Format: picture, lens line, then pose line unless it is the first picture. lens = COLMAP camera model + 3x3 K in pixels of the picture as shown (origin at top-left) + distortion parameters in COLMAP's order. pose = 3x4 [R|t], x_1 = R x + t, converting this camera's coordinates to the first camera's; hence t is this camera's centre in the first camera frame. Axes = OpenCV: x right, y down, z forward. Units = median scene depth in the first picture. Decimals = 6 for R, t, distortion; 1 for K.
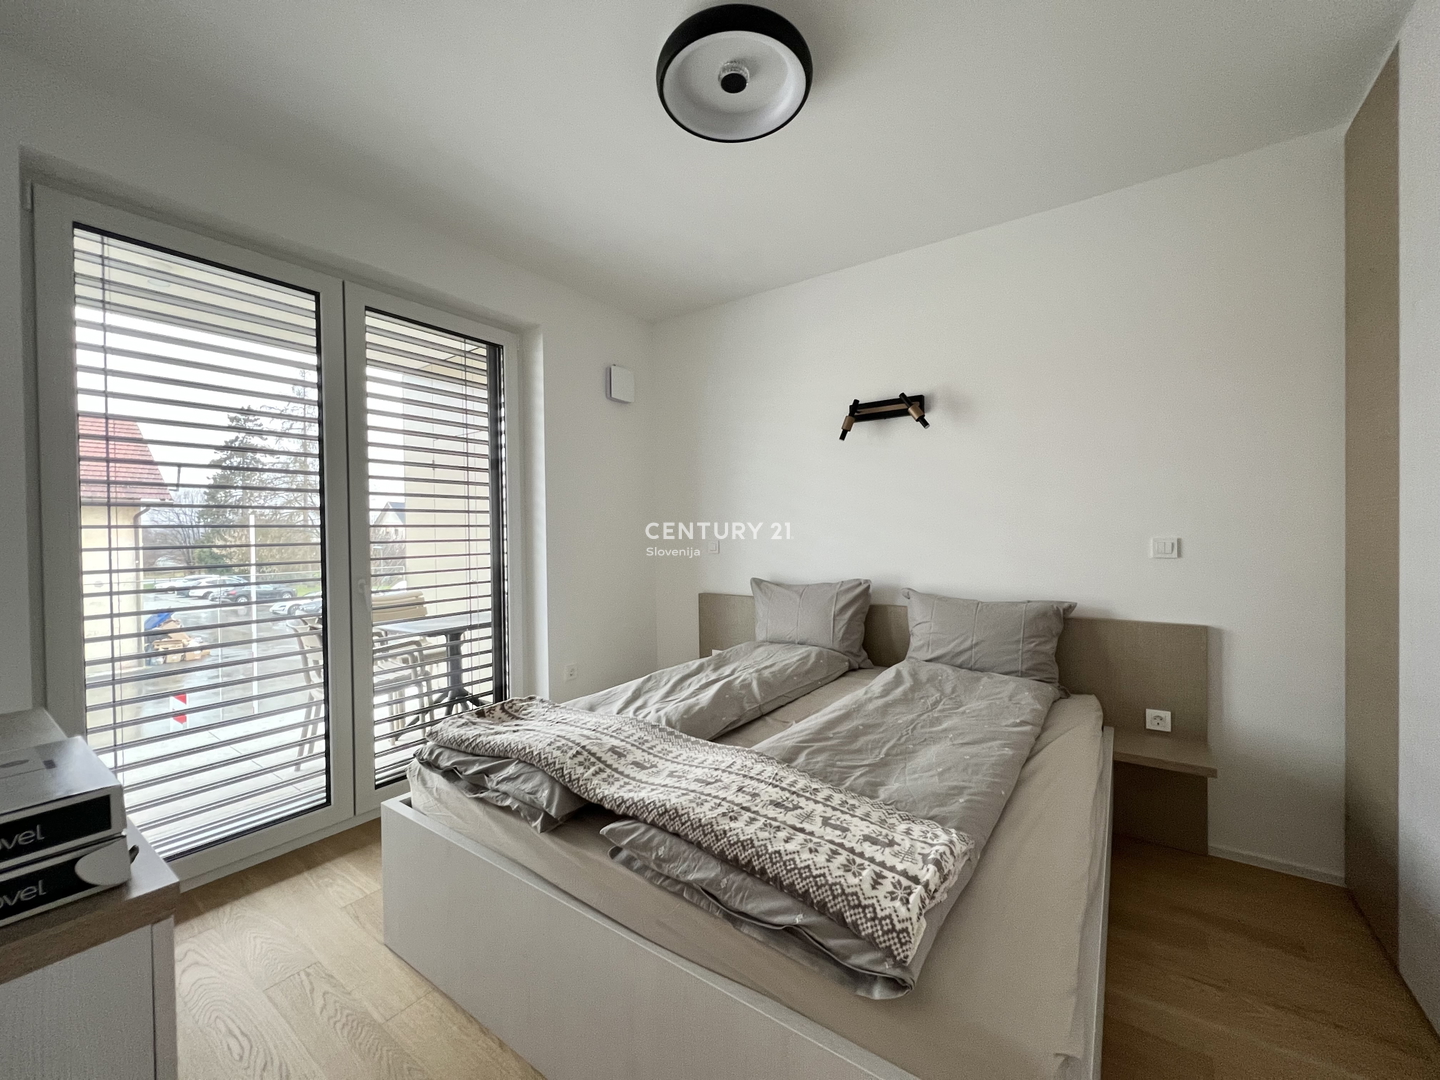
lens RADIAL K [[574.6, 0, 717.1], [0, 574.6, 537.7], [0, 0, 1]] dist [-0.000360, -0.000289]
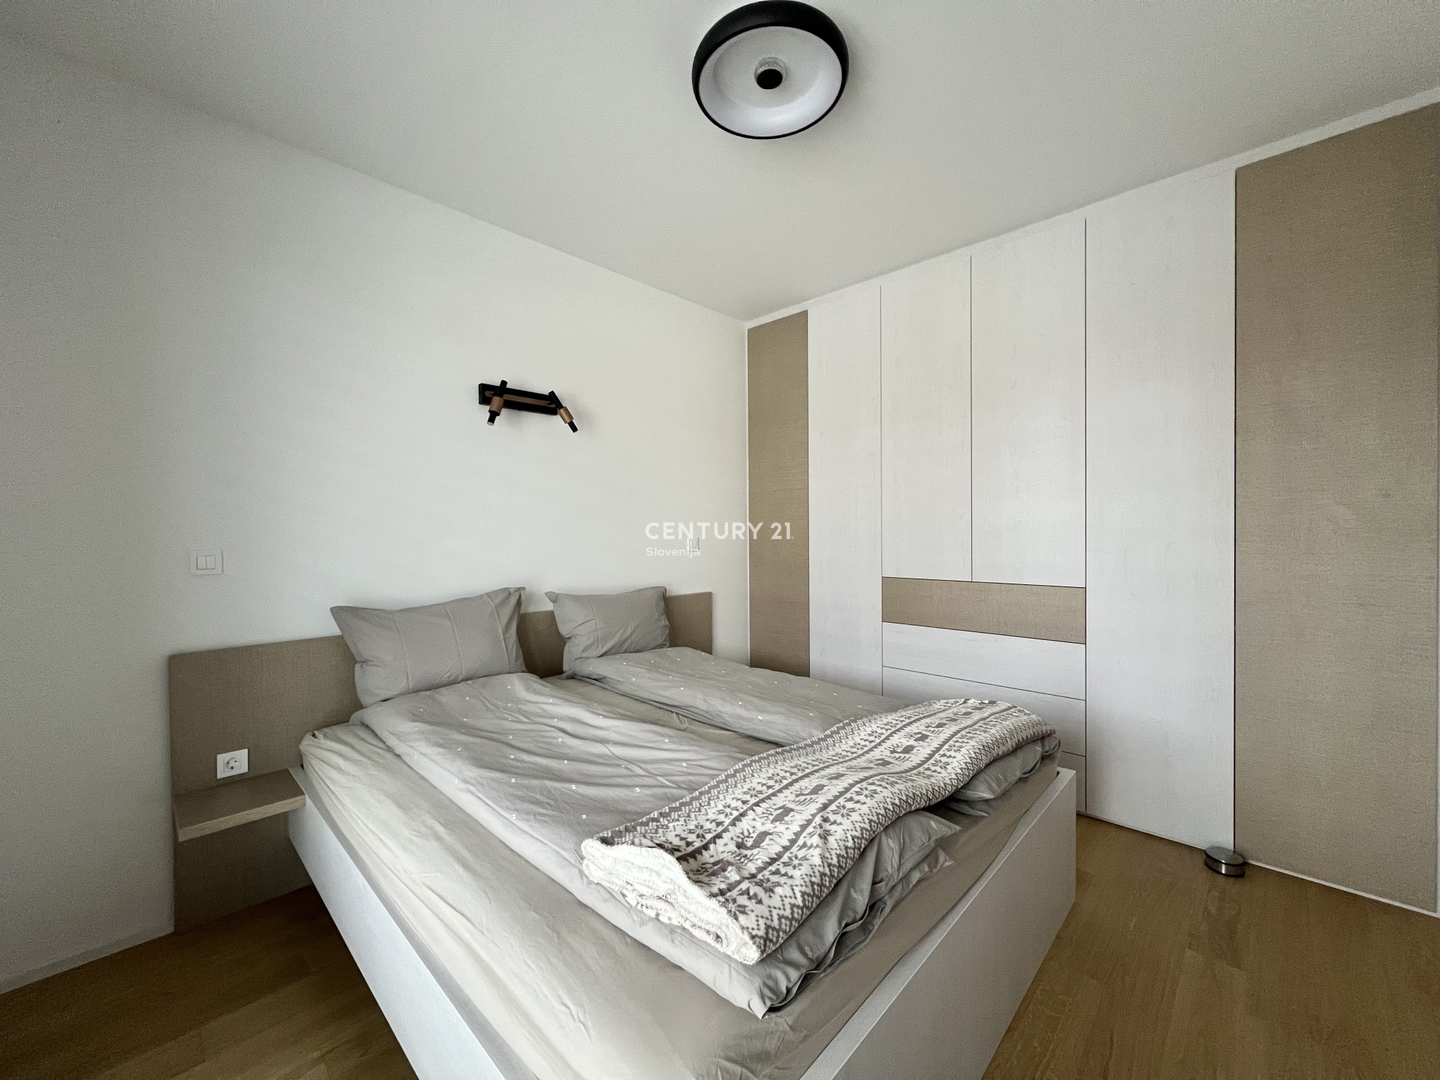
lens RADIAL K [[574.6, 0, 717.1], [0, 574.6, 537.7], [0, 0, 1]] dist [-0.000360, -0.000289]
pose [[0.146695, 0.000281, 0.989182, -0.971193], [0.018441, 0.999825, -0.003019, 0.006899], [-0.989010, 0.018684, 0.146664, 0.958450]]
